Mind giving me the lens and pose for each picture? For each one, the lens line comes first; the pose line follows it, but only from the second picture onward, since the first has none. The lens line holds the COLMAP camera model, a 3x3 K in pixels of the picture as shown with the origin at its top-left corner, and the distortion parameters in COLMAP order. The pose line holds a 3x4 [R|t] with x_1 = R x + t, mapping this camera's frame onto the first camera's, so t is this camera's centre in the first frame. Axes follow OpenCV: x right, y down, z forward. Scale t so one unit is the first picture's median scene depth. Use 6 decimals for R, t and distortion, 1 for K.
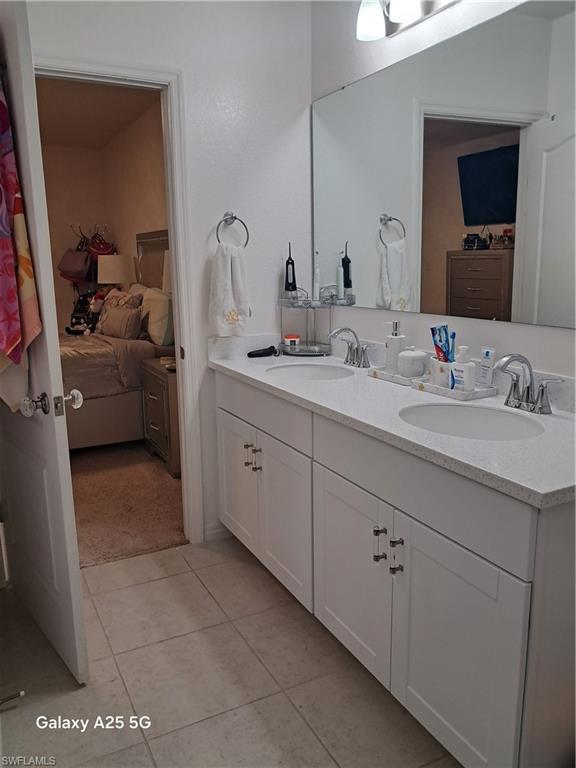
lens RADIAL K [[599.0, 0, 288.0], [0, 599.0, 384.0], [0, 0, 1]] dist [0.014886, -0.028696]
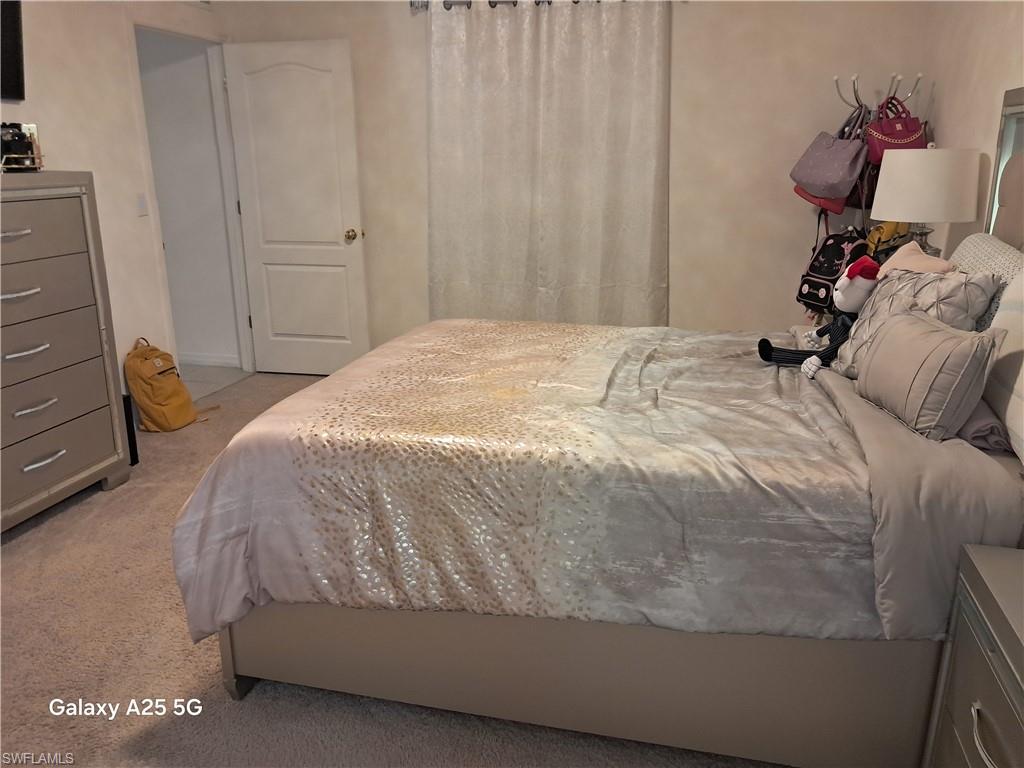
lens RADIAL K [[798.6, 0, 519.5], [0, 798.6, 388.8], [0, 0, 1]] dist [0.014886, -0.028696]
pose [[0.753453, 0.191649, -0.628951, -0.151295], [-0.134784, 0.981282, 0.137544, -0.111613], [0.643539, -0.018860, 0.765181, 0.488351]]
